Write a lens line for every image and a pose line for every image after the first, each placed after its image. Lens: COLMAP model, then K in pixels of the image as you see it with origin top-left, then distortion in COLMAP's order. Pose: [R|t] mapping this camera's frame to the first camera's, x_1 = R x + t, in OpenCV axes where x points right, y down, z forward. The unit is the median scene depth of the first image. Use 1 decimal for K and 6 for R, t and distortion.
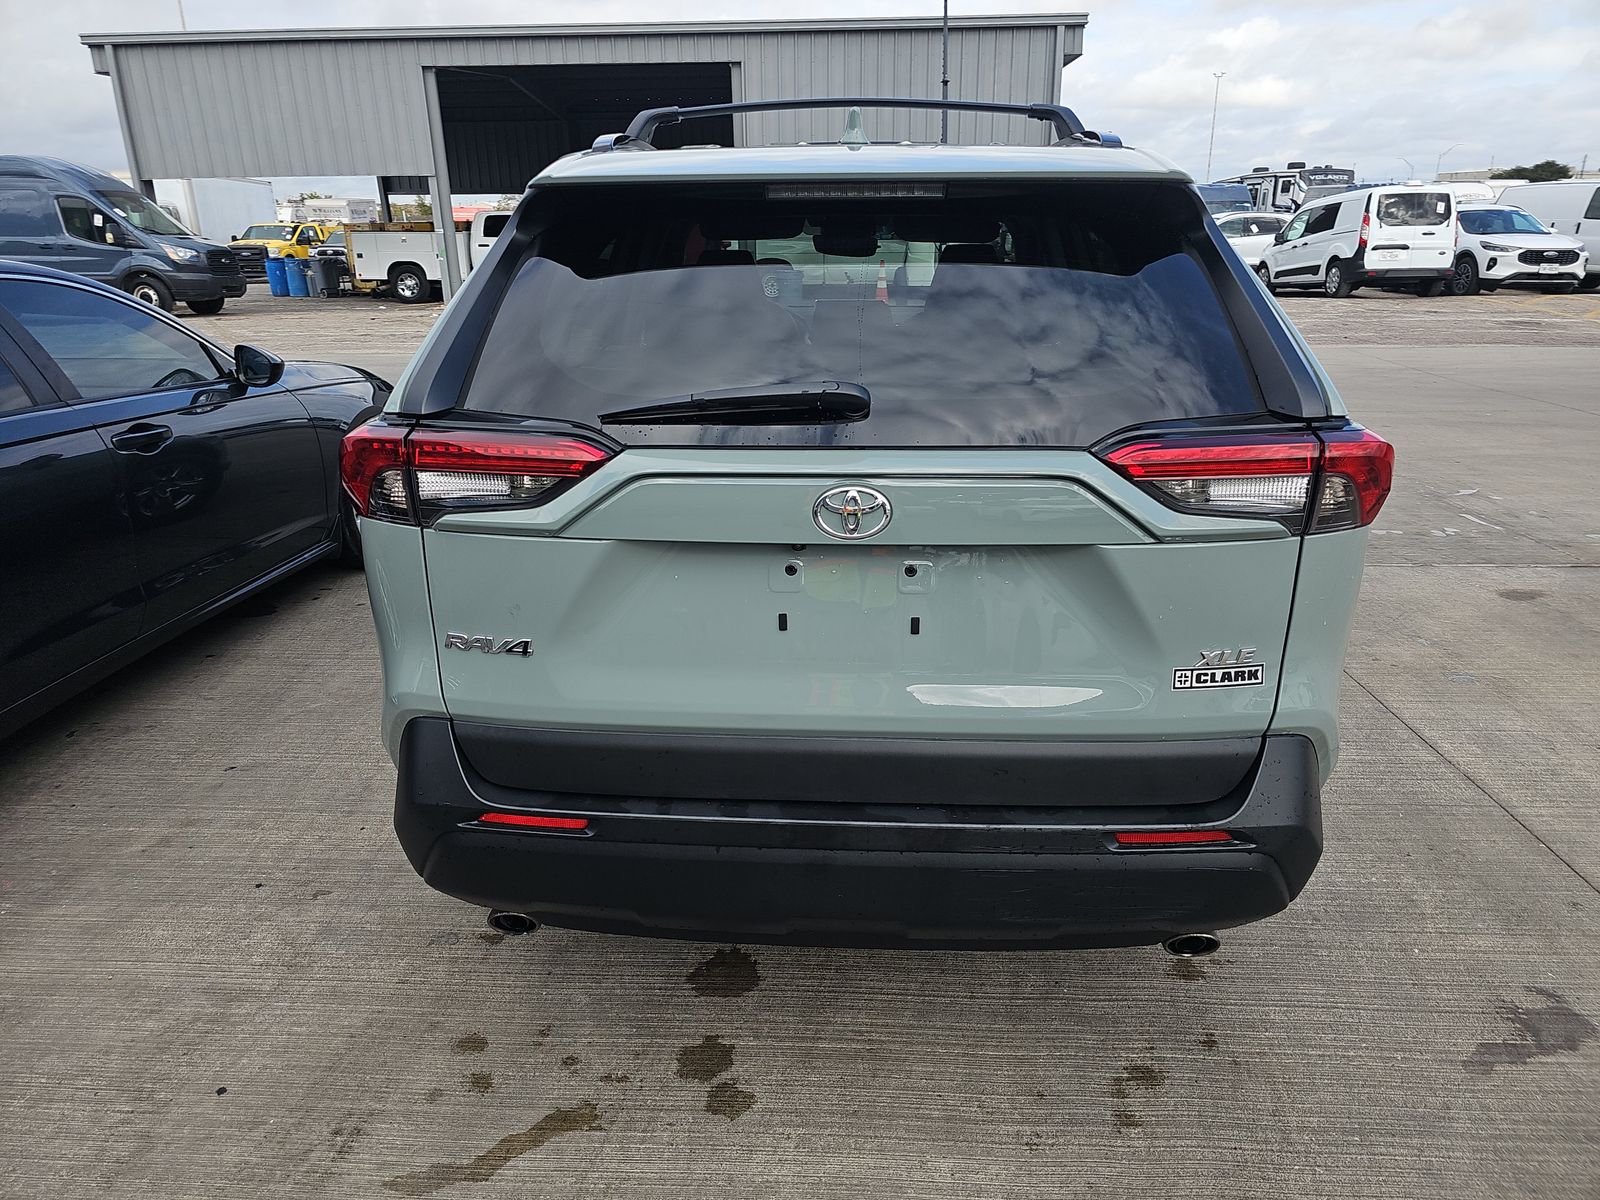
lens RADIAL K [[1068.9, 0, 795.0], [0, 1068.9, 604.4], [0, 0, 1]] dist [0.051163, -0.053197]
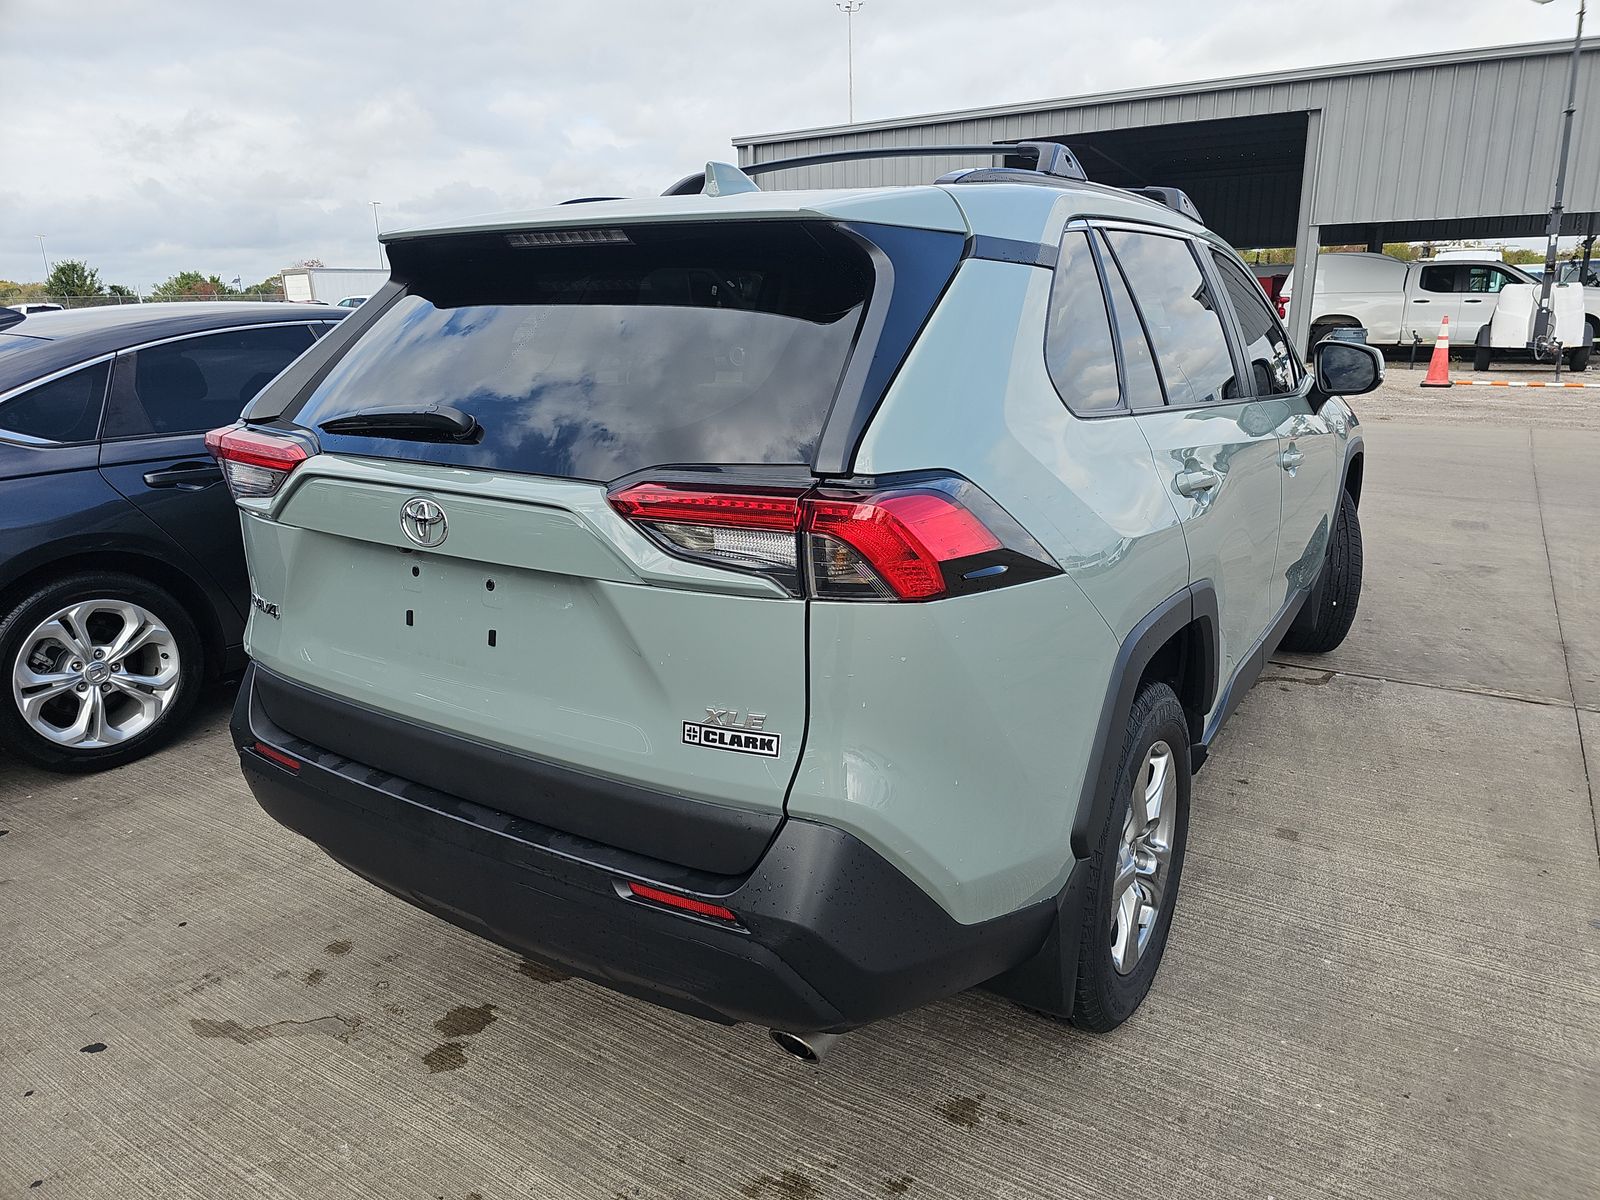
lens RADIAL K [[1068.9, 0, 804.7], [0, 1068.9, 600.5], [0, 0, 1]] dist [0.051163, -0.053197]
pose [[0.867122, 0.128383, -0.481267, 0.781297], [-0.155176, 0.987756, -0.016093, -0.041496], [0.473308, 0.088635, 0.876427, 0.181475]]
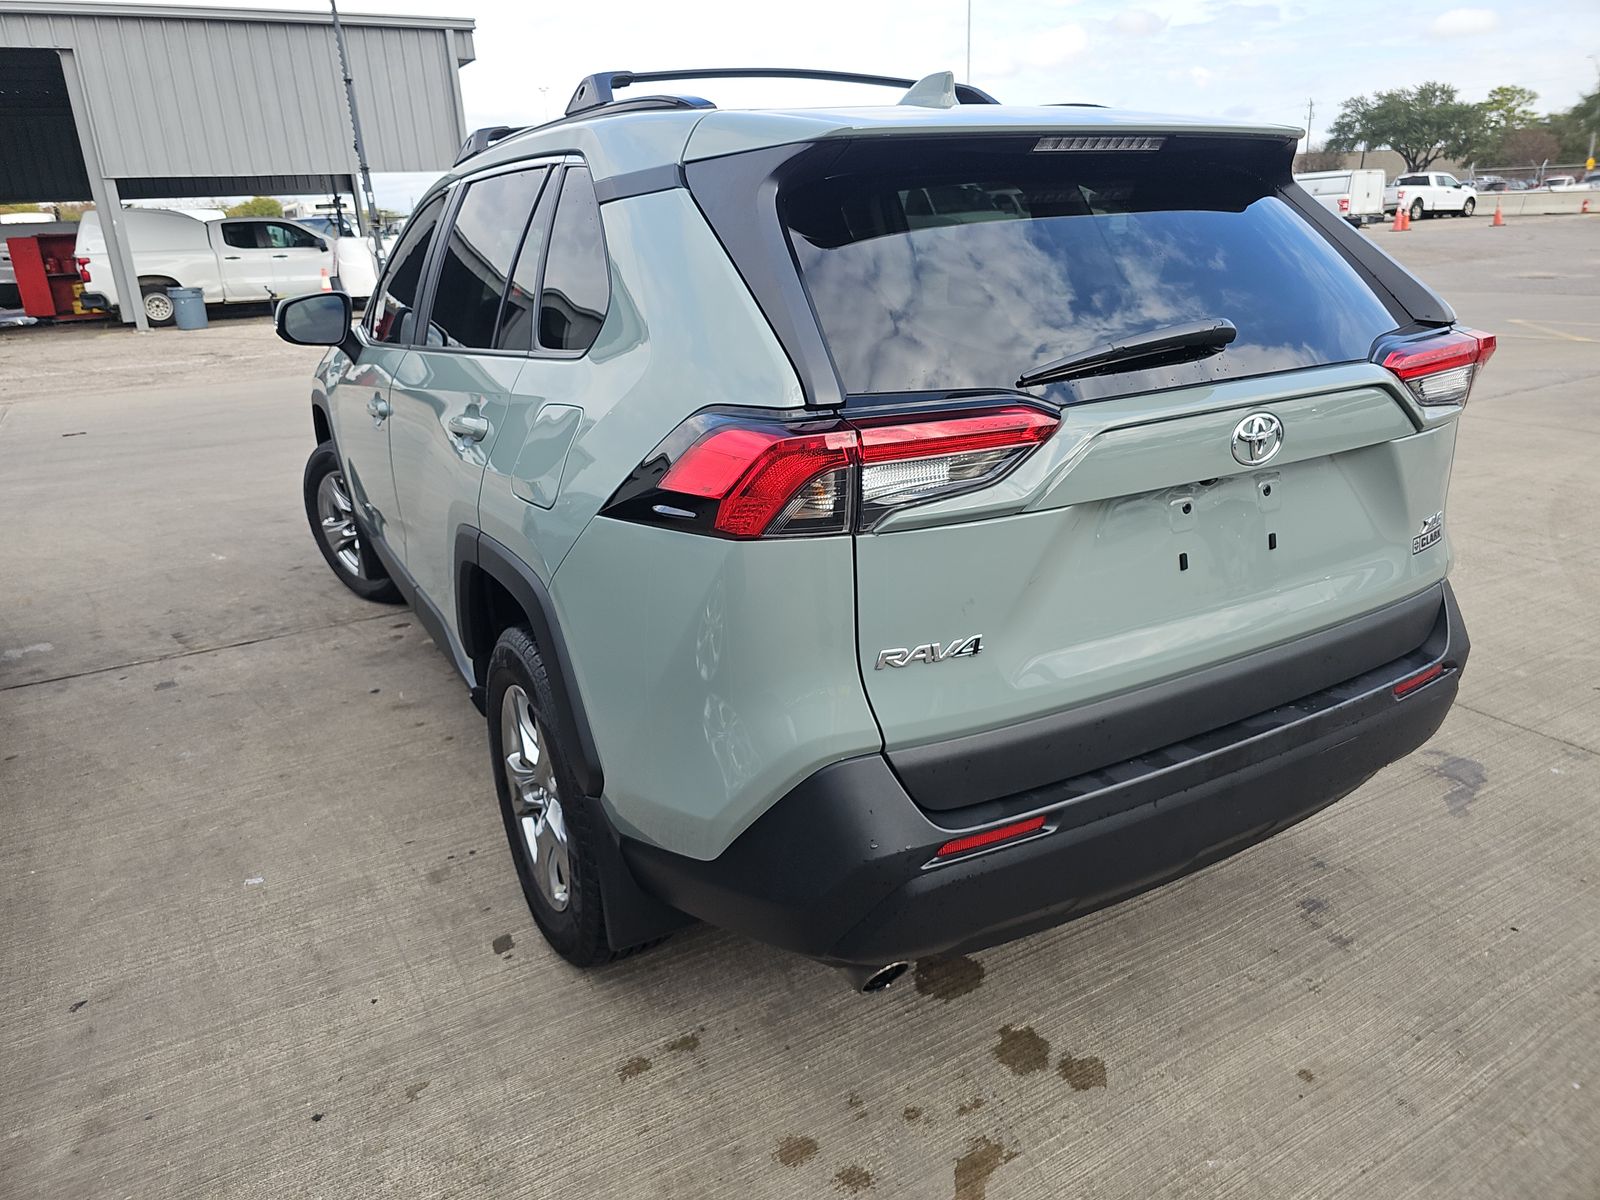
lens RADIAL K [[1068.9, 0, 805.0], [0, 1068.9, 584.8], [0, 0, 1]] dist [0.051163, -0.053197]
pose [[0.841727, -0.197757, 0.502382, -0.730776], [0.209366, 0.977250, 0.033896, -0.062944], [-0.497656, 0.076650, 0.863981, 0.264351]]
